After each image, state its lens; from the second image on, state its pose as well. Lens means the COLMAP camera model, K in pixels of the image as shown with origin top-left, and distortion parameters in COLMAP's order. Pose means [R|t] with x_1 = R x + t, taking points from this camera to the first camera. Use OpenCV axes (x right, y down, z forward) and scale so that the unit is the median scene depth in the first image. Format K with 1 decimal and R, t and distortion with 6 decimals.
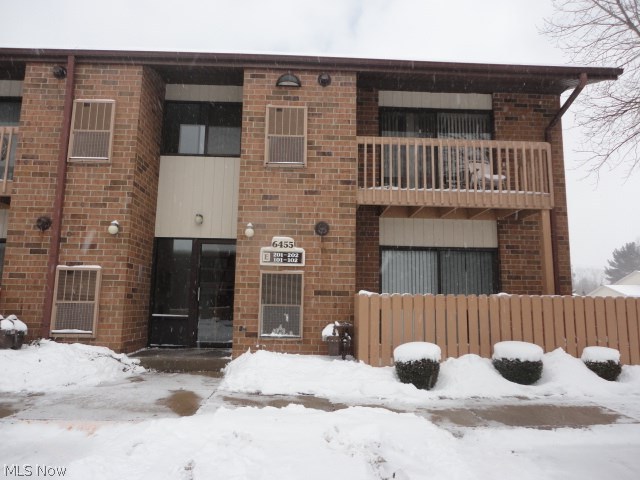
lens RADIAL K [[458.4, 0, 319.3], [0, 458.4, 240.7], [0, 0, 1]] dist [-0.011779, 0.004968]
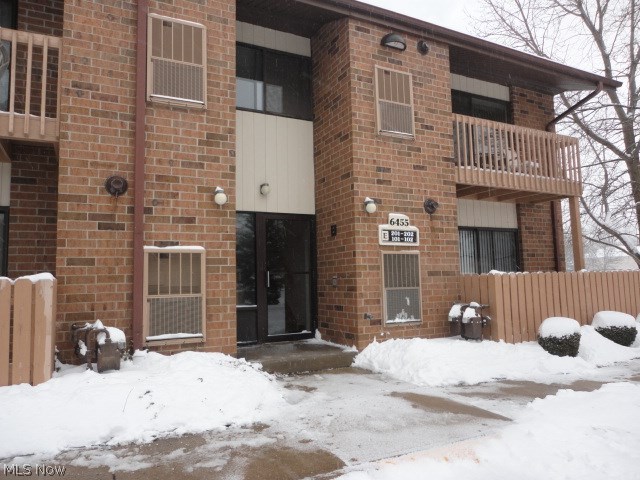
lens RADIAL K [[458.4, 0, 316.5], [0, 458.4, 240.1], [0, 0, 1]] dist [-0.011779, 0.004968]
pose [[0.907550, 0.001643, 0.419940, -0.613269], [-0.022215, 0.998780, 0.044103, 0.006935], [-0.419355, -0.049354, 0.906480, 0.234961]]
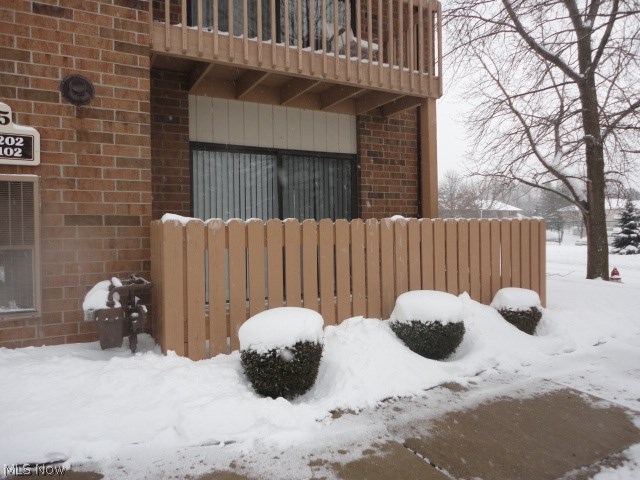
lens RADIAL K [[458.4, 0, 319.8], [0, 458.4, 238.4], [0, 0, 1]] dist [-0.011779, 0.004968]
pose [[0.898355, -0.034327, 0.437927, 0.019442], [-0.034589, 0.988319, 0.148423, 0.049644], [-0.437906, -0.148484, 0.886674, 0.432326]]
